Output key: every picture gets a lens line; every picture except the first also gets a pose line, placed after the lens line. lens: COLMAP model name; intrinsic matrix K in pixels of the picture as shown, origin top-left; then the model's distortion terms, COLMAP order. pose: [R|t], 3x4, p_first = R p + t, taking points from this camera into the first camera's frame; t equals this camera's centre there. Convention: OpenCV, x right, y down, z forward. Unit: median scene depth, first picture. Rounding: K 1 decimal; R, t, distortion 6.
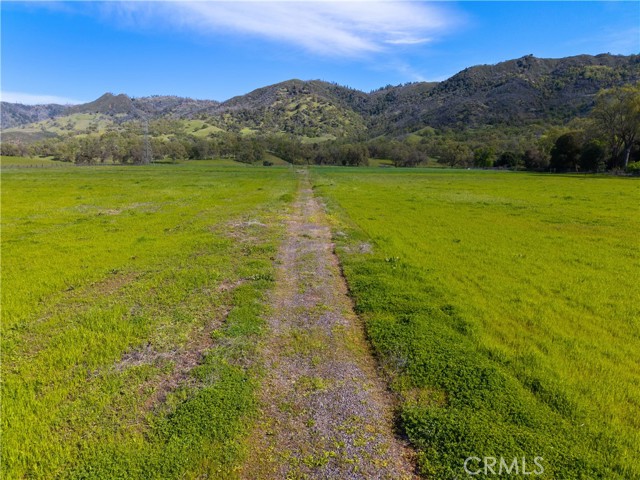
lens RADIAL K [[427.1, 0, 320.3], [0, 427.1, 241.7], [0, 0, 1]] dist [0.020540, -0.019730]
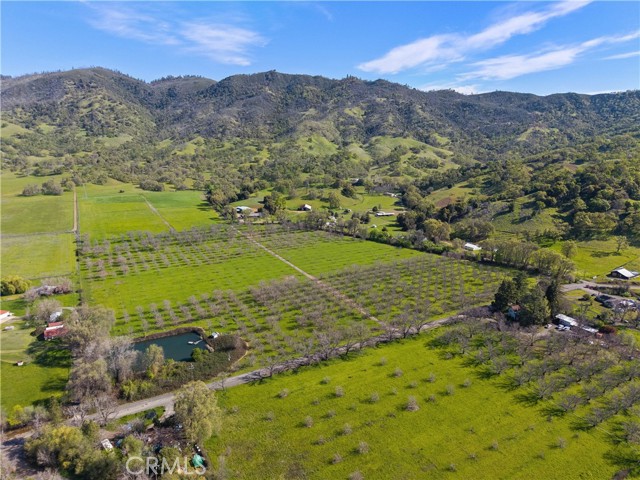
lens RADIAL K [[427.1, 0, 317.9], [0, 427.1, 241.8], [0, 0, 1]] dist [0.020540, -0.019730]
pose [[0.895656, -0.106443, 0.431822, -0.046981], [0.070825, 0.992683, 0.097794, -0.012758], [-0.439072, -0.057006, 0.896642, -0.394289]]
